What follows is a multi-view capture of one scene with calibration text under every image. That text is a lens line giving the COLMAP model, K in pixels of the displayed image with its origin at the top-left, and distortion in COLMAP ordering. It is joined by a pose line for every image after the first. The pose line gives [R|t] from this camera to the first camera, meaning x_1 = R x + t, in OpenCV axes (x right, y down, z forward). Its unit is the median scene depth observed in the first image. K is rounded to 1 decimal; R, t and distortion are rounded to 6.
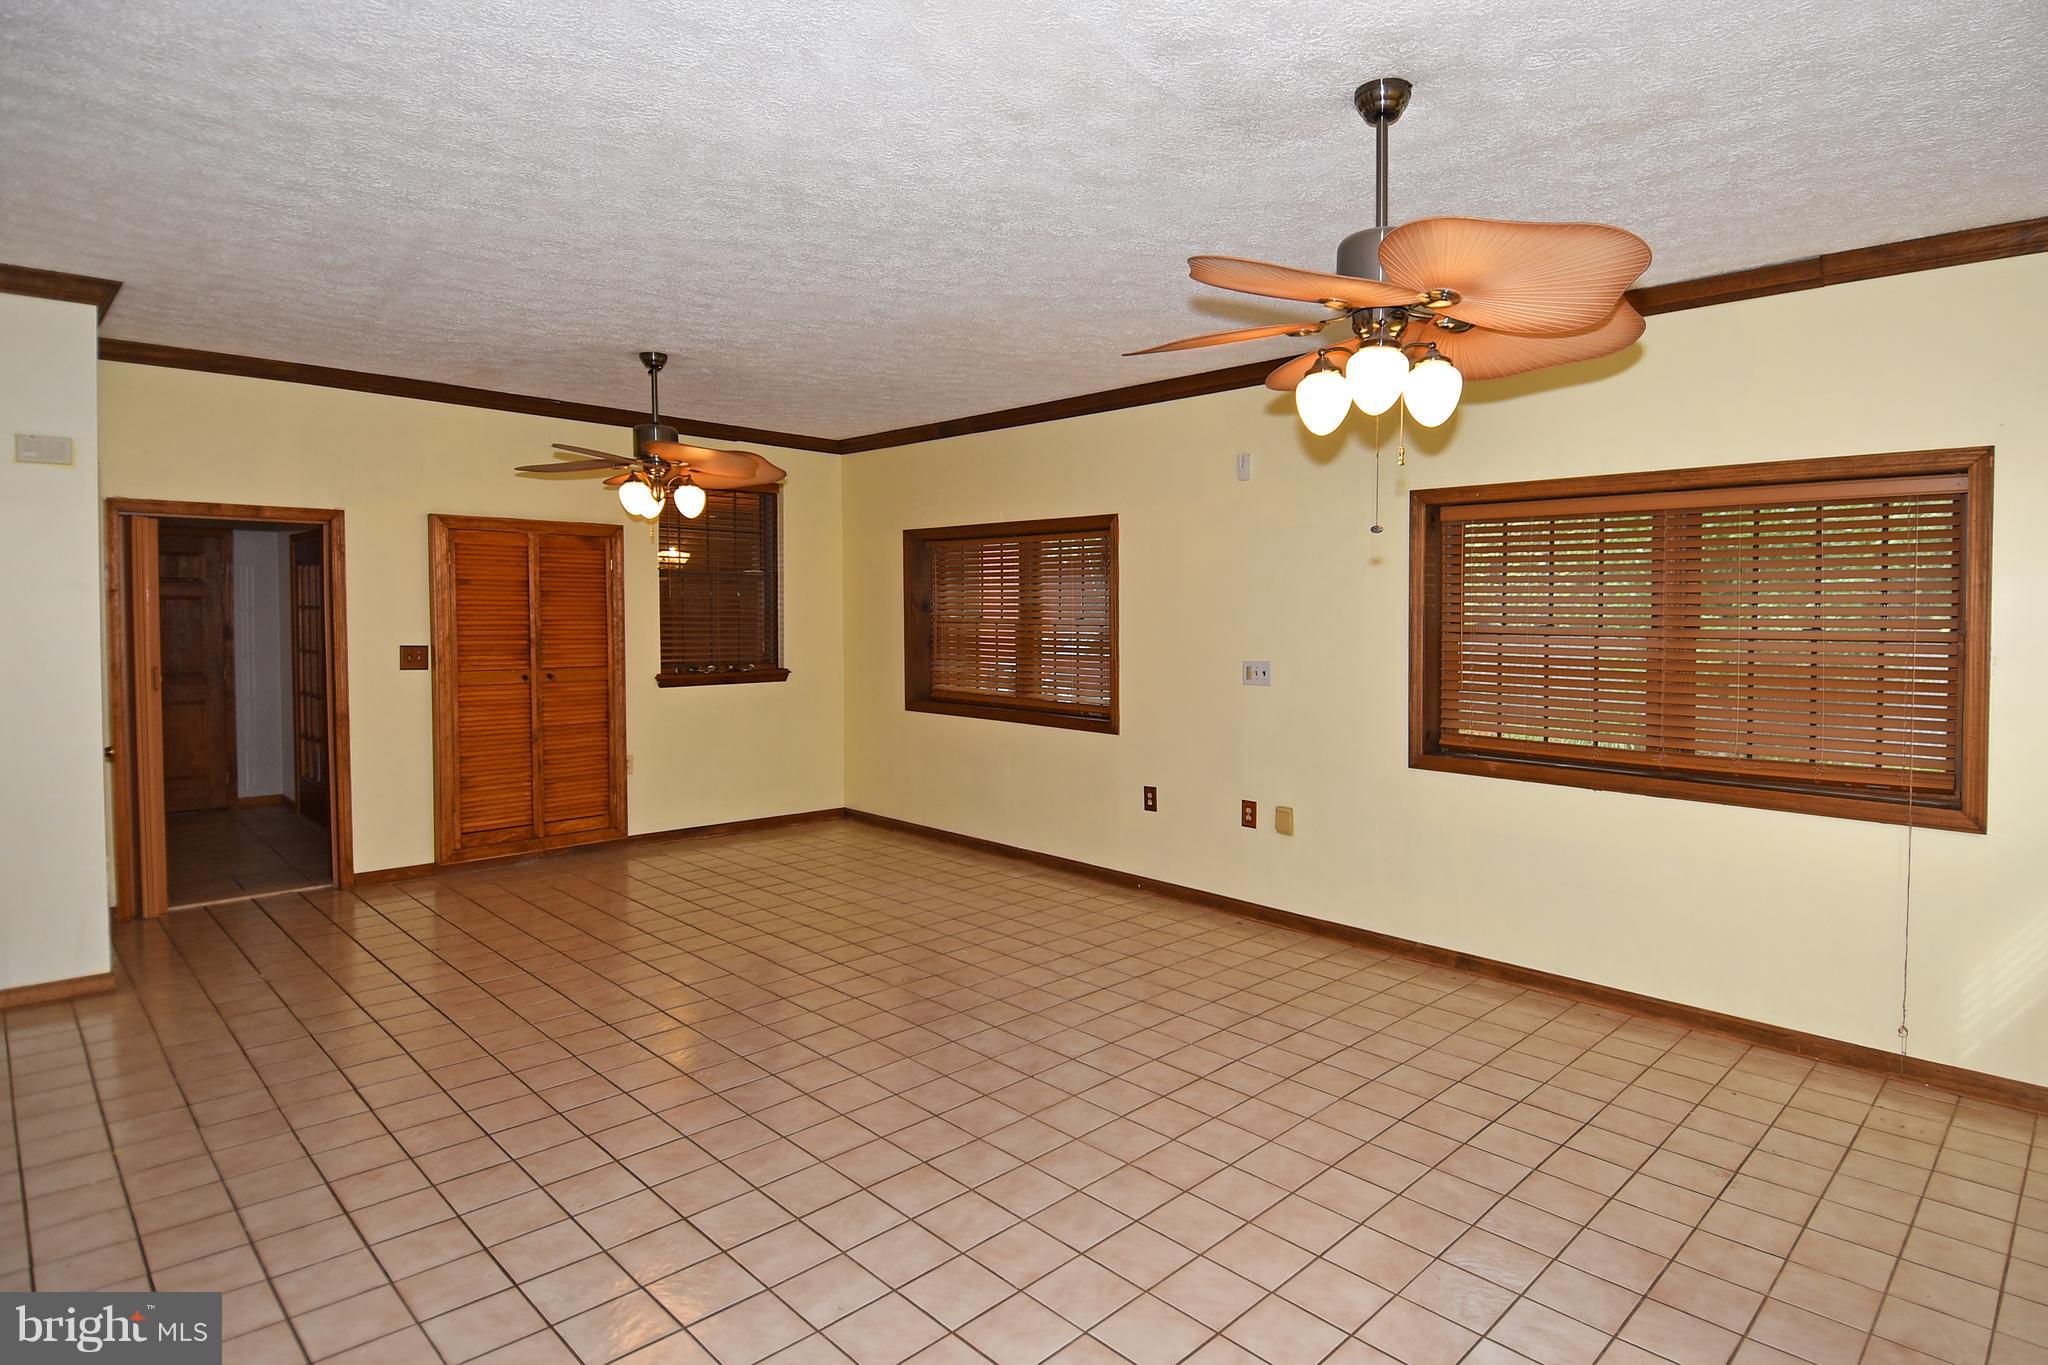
lens RADIAL K [[1081.1, 0, 1061.9], [0, 1081.1, 638.3], [0, 0, 1]] dist [0.072431, -0.064213]
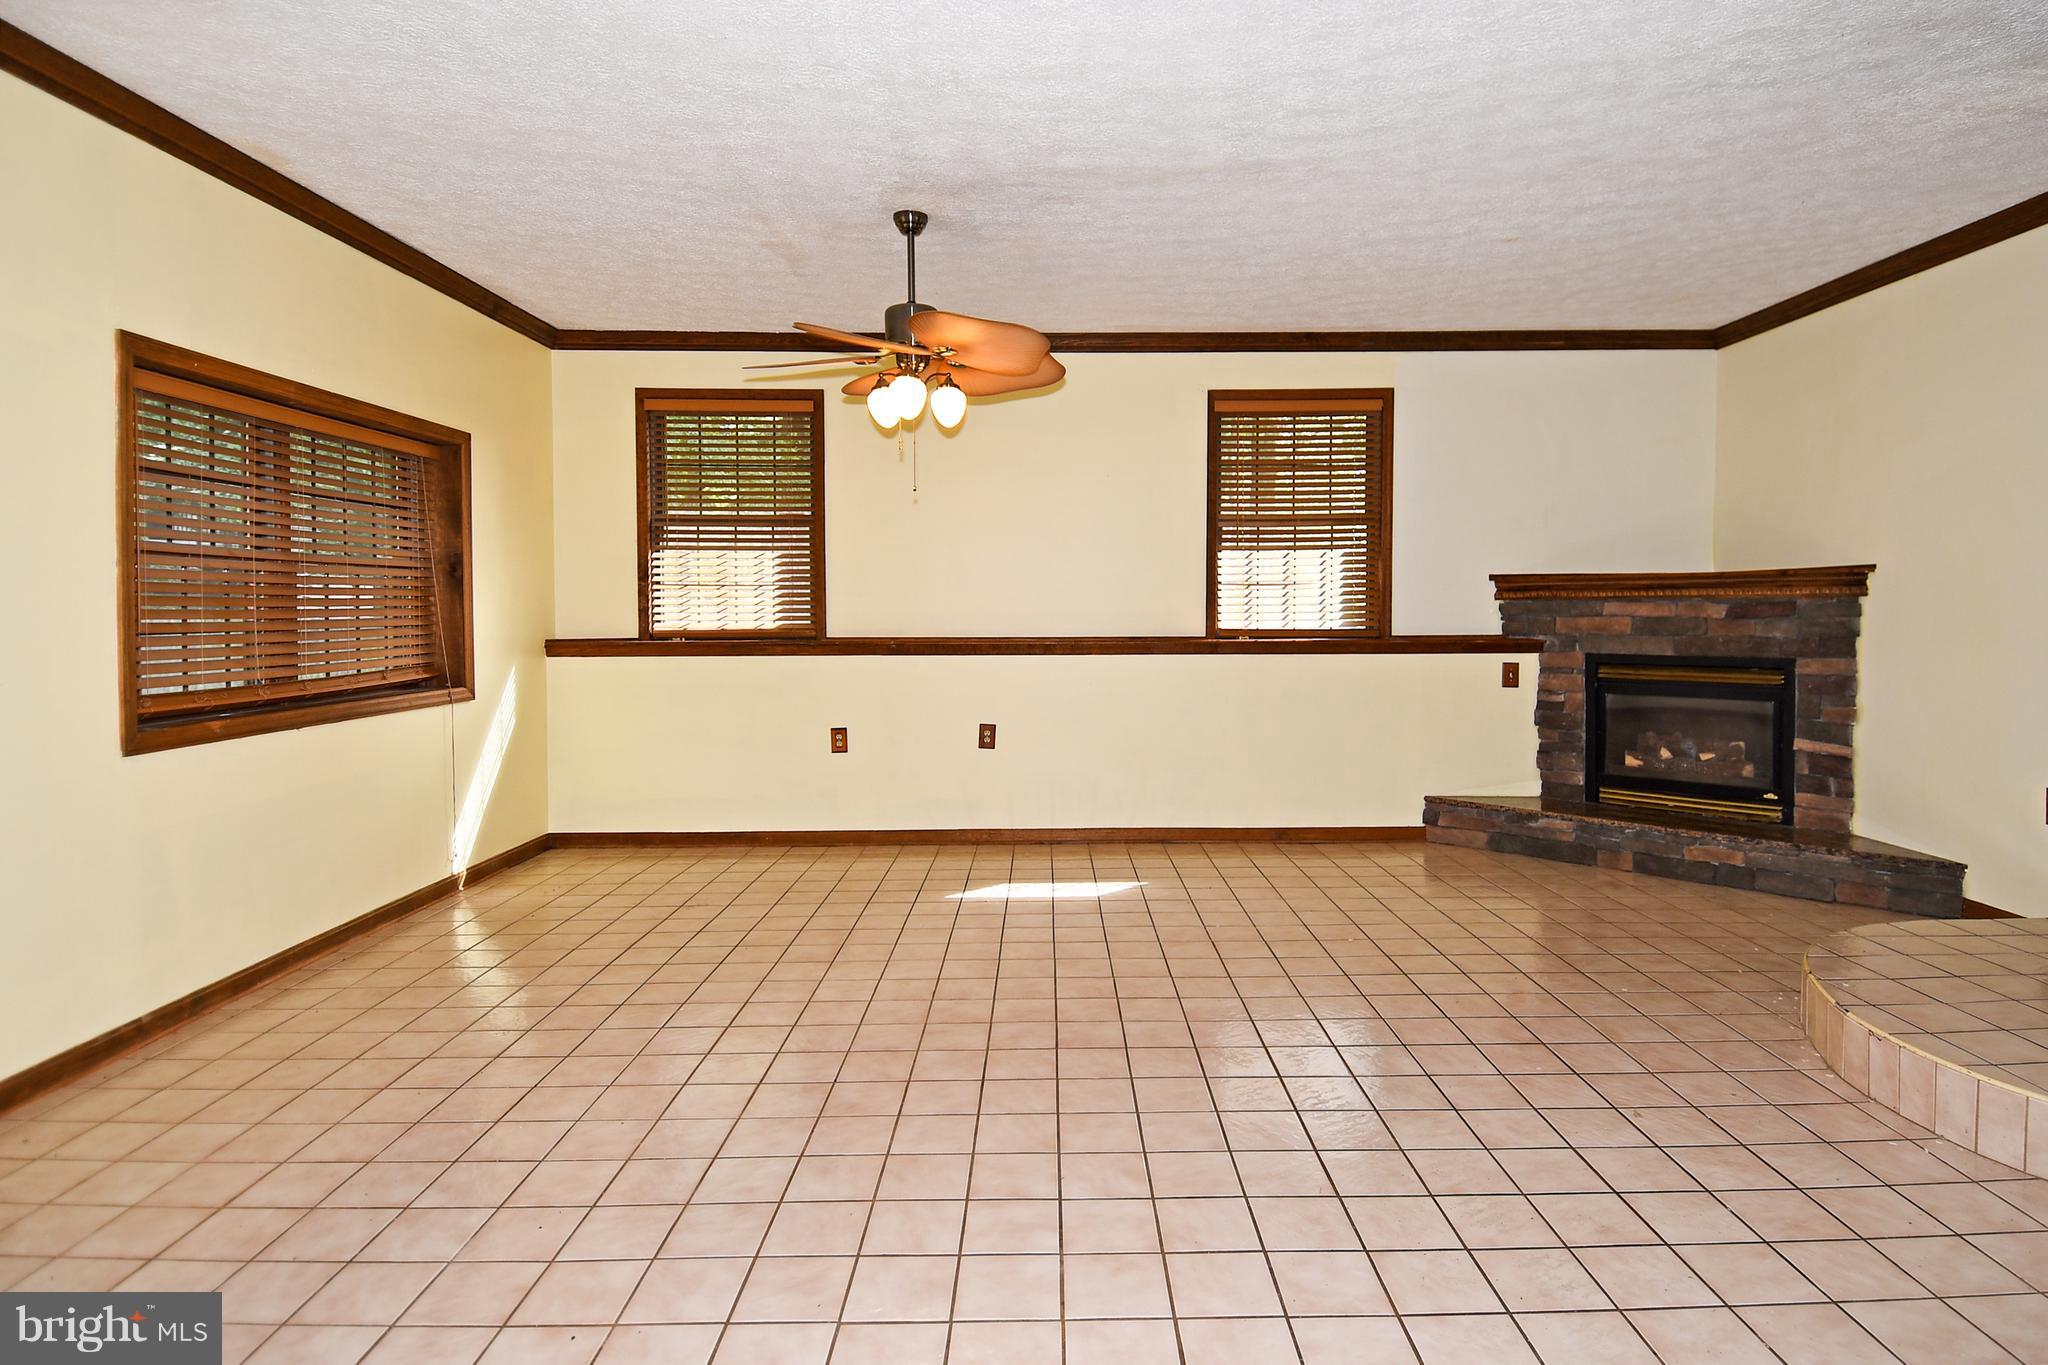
lens RADIAL K [[1081.1, 0, 1061.9], [0, 1081.1, 638.3], [0, 0, 1]] dist [0.072431, -0.064213]
pose [[-0.715318, -0.031655, 0.698082, -0.610248], [0.004248, 0.998758, 0.049641, 0.022135], [-0.698786, 0.038475, -0.714295, 1.240631]]
